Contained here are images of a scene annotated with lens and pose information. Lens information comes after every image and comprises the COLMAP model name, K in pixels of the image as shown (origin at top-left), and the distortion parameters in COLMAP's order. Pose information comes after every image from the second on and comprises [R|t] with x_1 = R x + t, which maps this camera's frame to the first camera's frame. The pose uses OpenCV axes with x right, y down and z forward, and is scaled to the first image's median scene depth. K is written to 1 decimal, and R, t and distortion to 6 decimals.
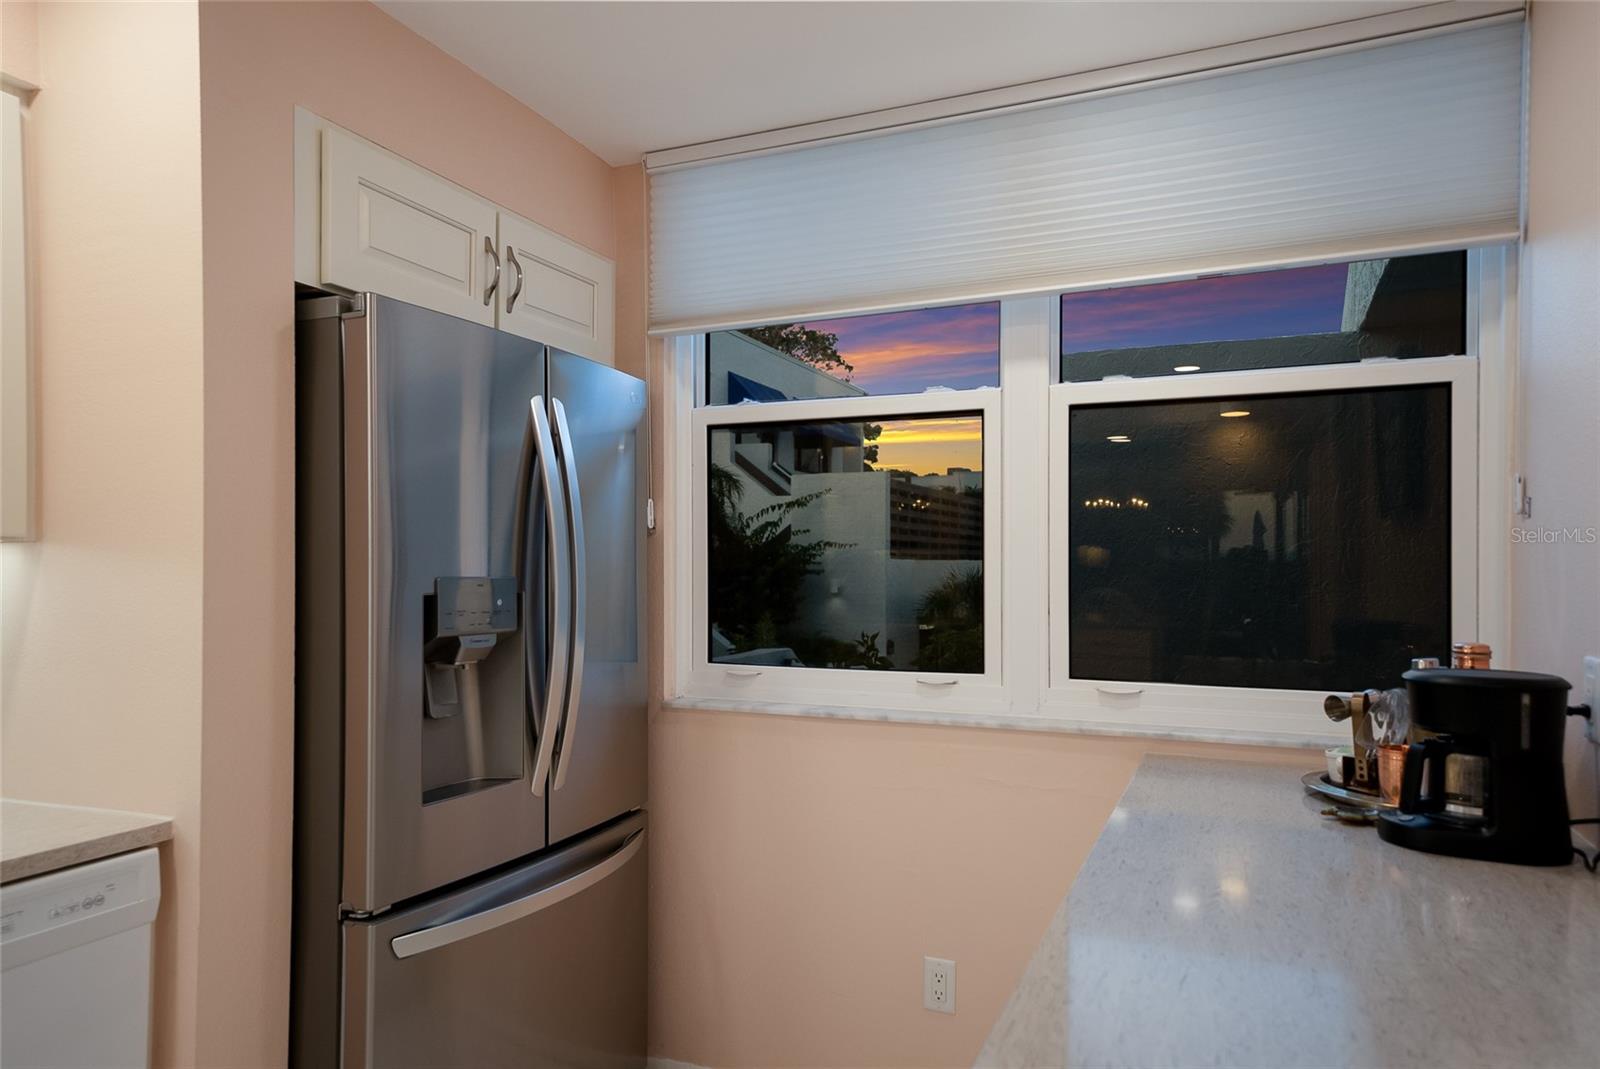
lens RADIAL K [[1051.2, 0, 797.5], [0, 1051.2, 549.4], [0, 0, 1]] dist [0.041395, 0.004894]
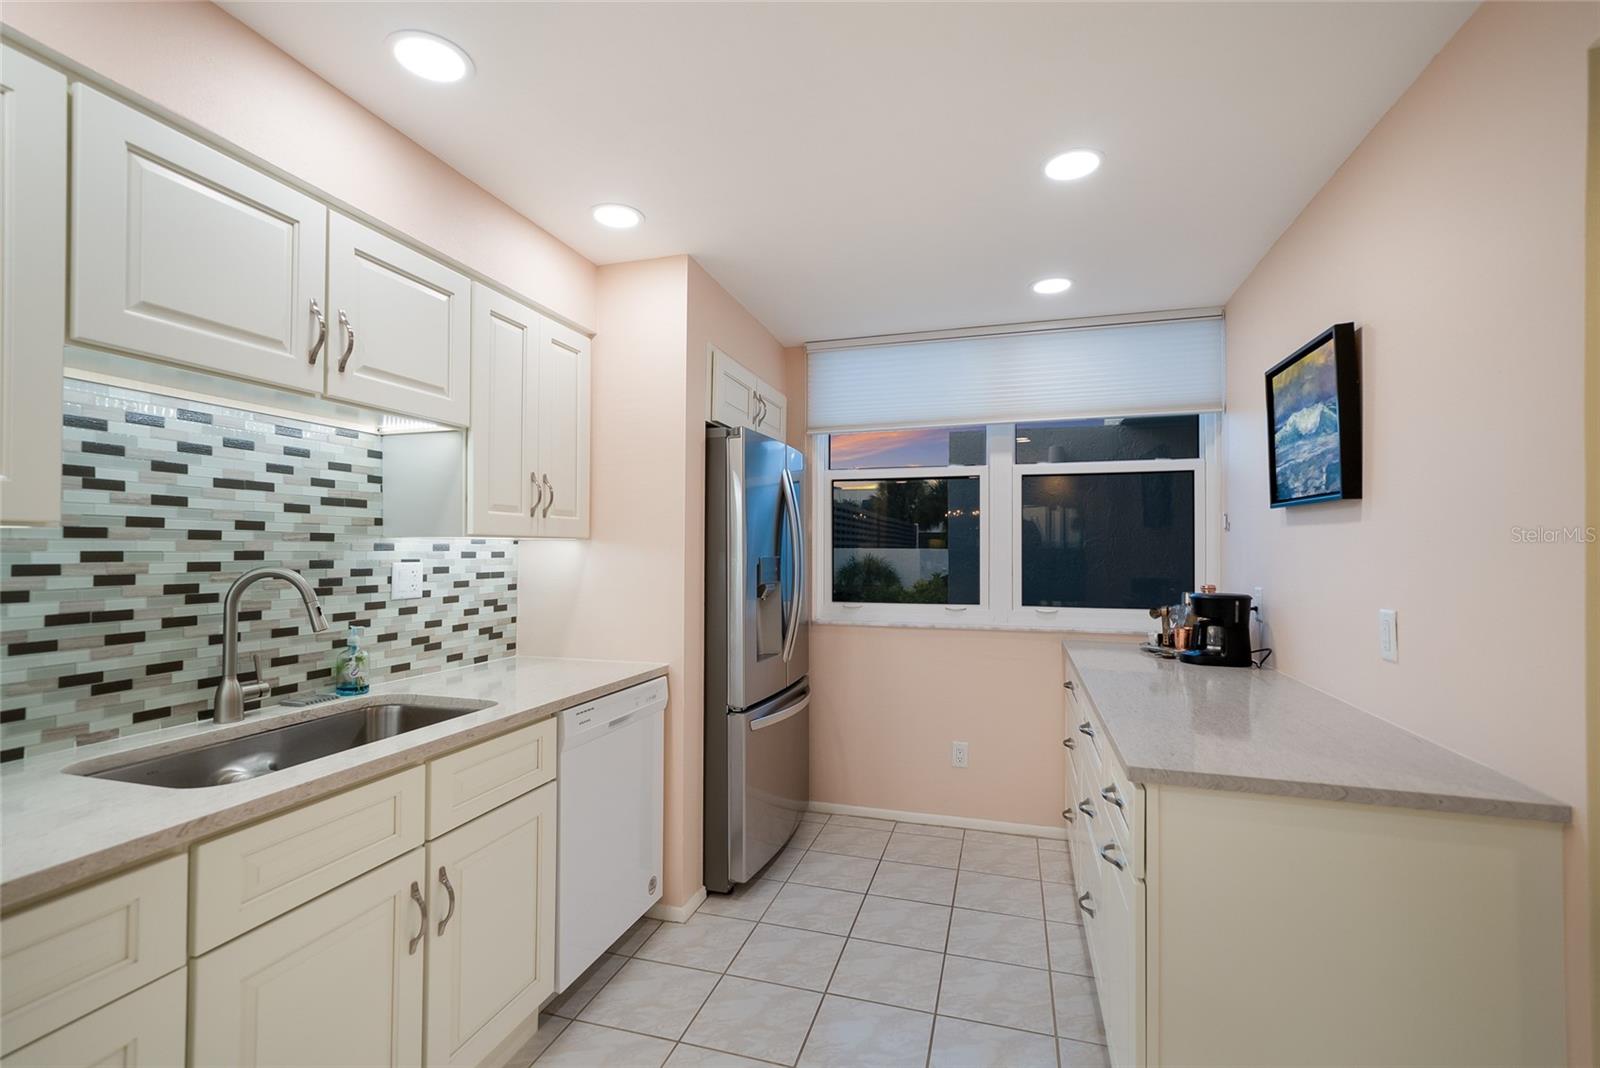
lens RADIAL K [[712.4, 0, 800.1], [0, 712.4, 537.1], [0, 0, 1]] dist [-0.000180, -0.000043]
pose [[0.994566, 0.003907, 0.104037, -0.401422], [-0.003230, 0.999973, -0.006671, -0.003823], [-0.104060, 0.006299, 0.994551, -0.438913]]
